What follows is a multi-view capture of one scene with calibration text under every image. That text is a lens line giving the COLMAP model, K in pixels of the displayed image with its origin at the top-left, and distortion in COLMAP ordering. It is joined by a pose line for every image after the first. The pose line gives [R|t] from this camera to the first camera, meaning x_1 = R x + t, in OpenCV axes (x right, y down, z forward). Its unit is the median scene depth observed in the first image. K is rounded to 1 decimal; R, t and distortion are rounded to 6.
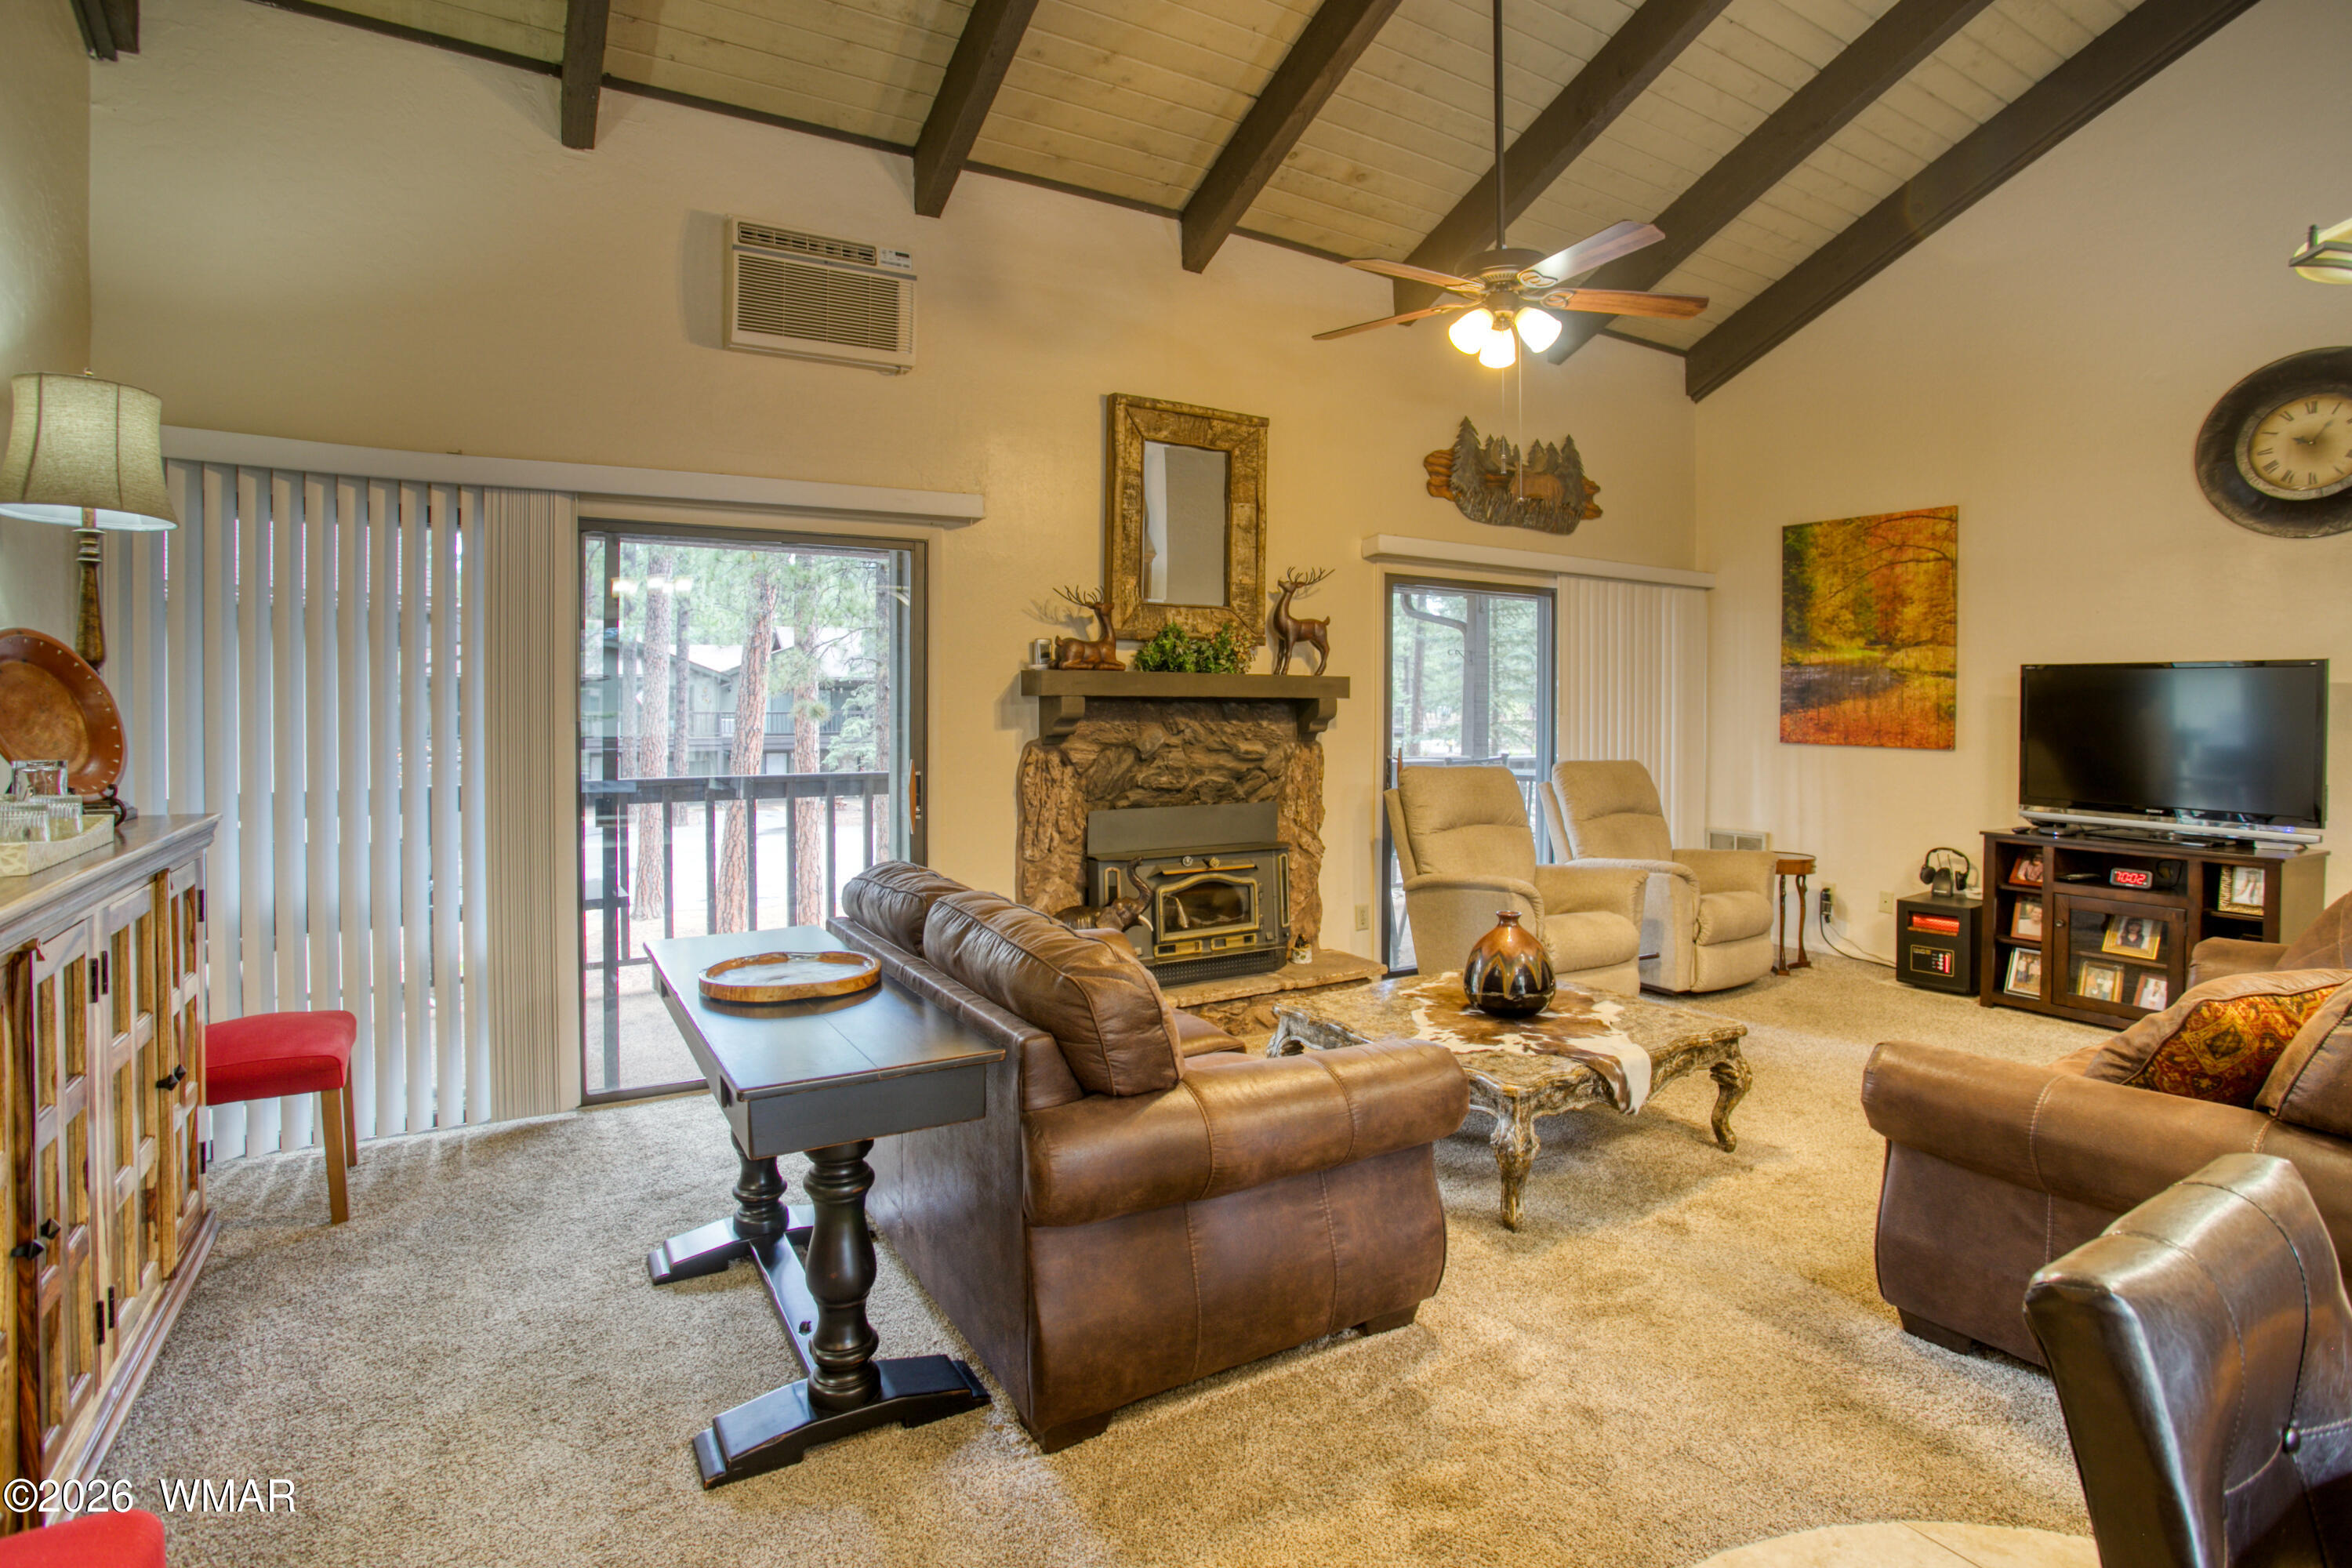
lens RADIAL K [[1173.5, 0, 1172.1], [0, 1173.5, 709.5], [0, 0, 1]] dist [-0.054585, 0.016577]
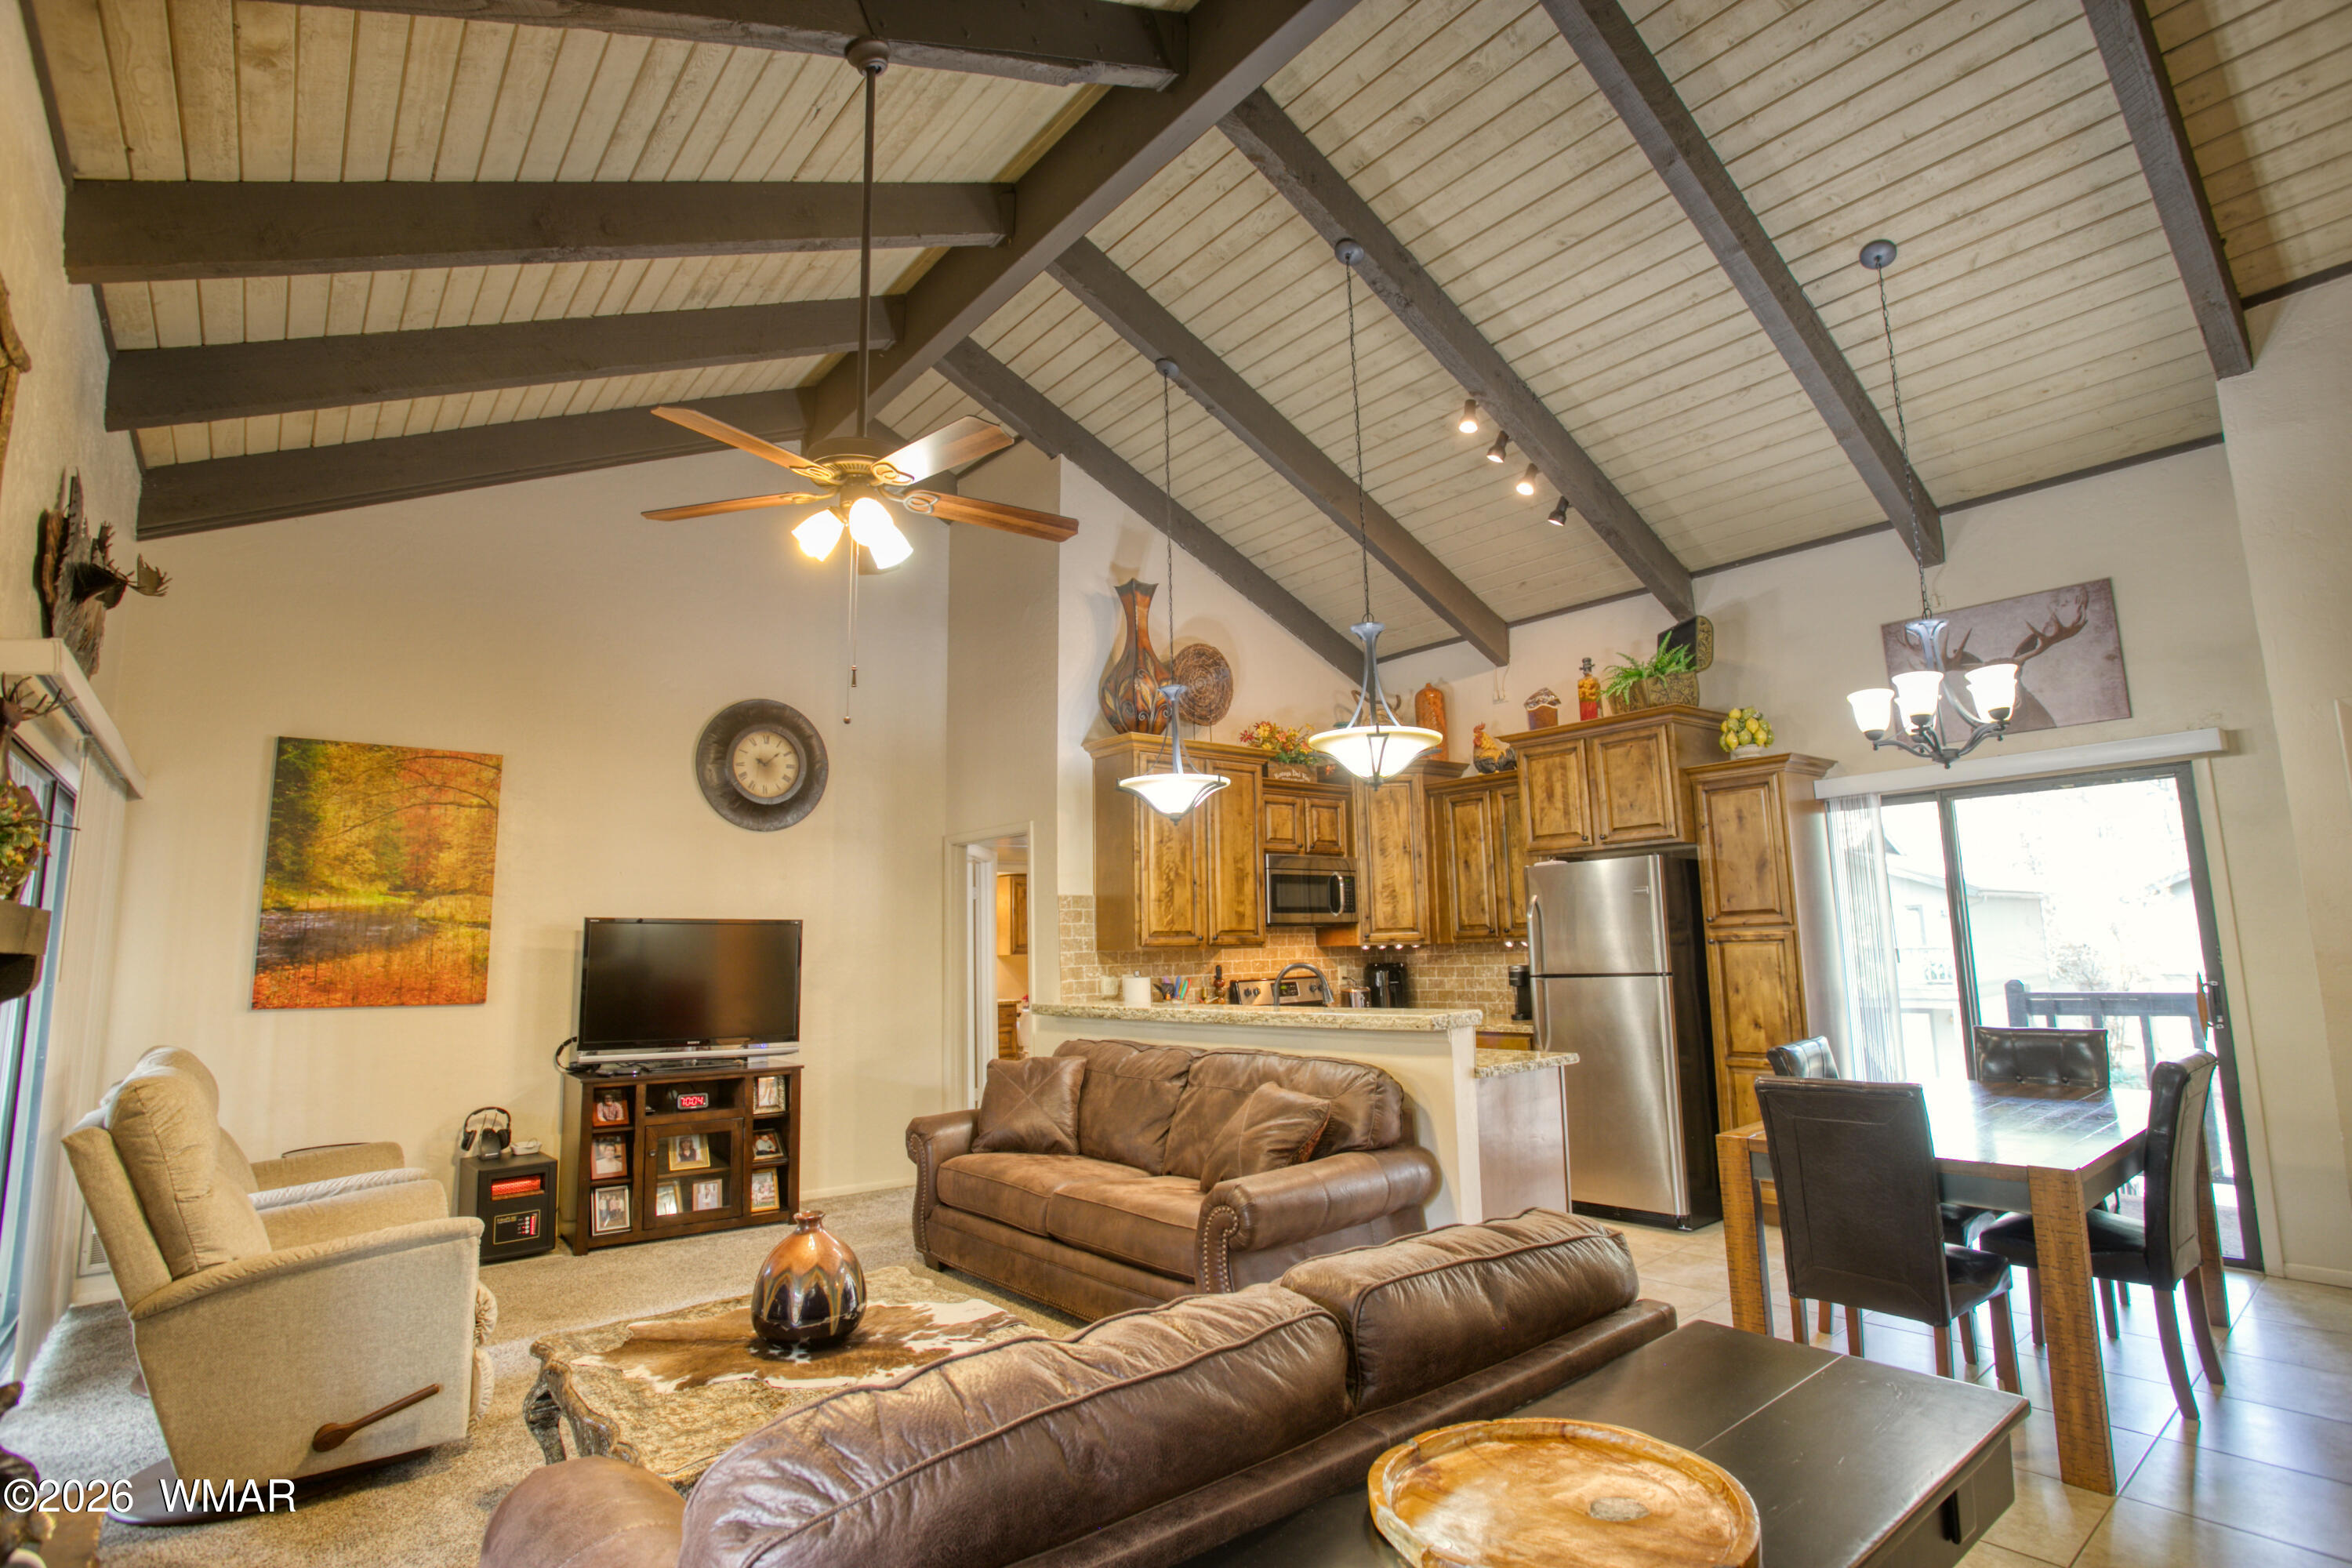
lens RADIAL K [[1173.5, 0, 1153.8], [0, 1173.5, 786.9], [0, 0, 1]] dist [-0.054585, 0.016577]
pose [[-0.131248, 0.135428, 0.982056, -0.424543], [0.024283, 0.990767, -0.133384, -0.003168], [-0.991052, 0.006341, -0.133325, 0.647098]]
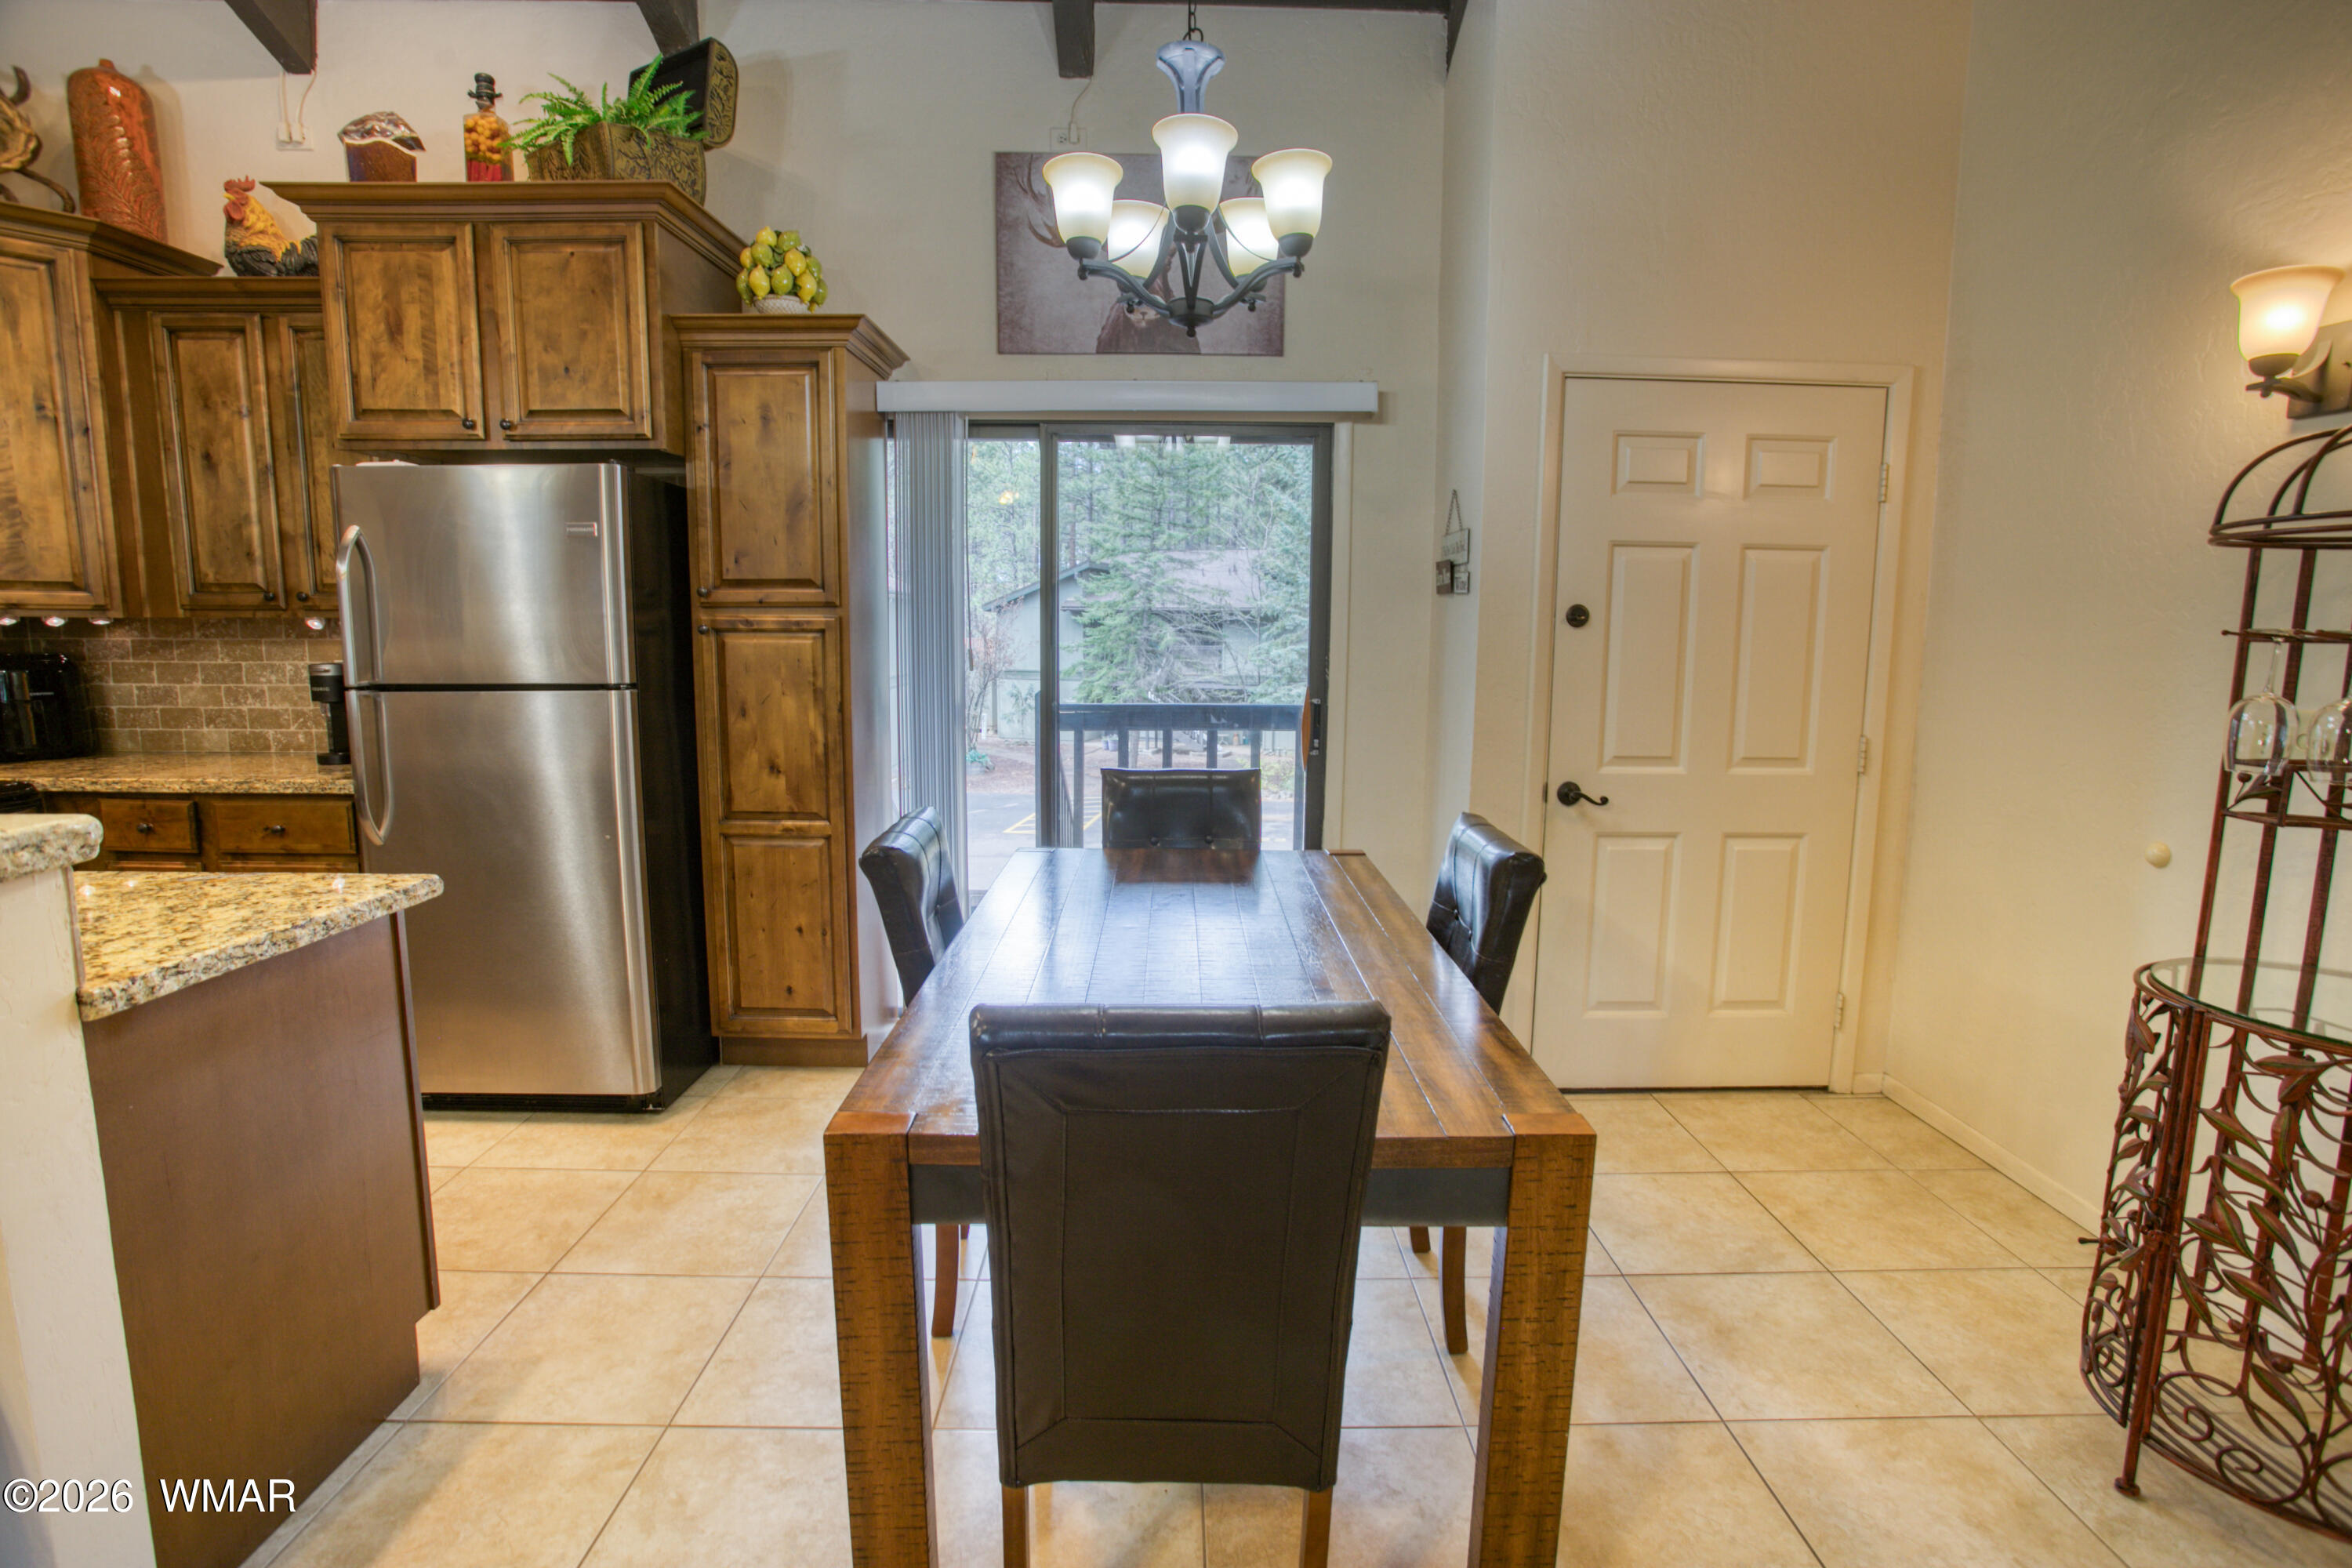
lens RADIAL K [[1173.5, 0, 1220.6], [0, 1173.5, 772.8], [0, 0, 1]] dist [-0.054585, 0.016577]
pose [[-0.870489, -0.076339, 0.486231, 0.031708], [-0.014160, 0.991374, 0.130297, -0.001051], [-0.491984, 0.106537, -0.864061, 0.403888]]
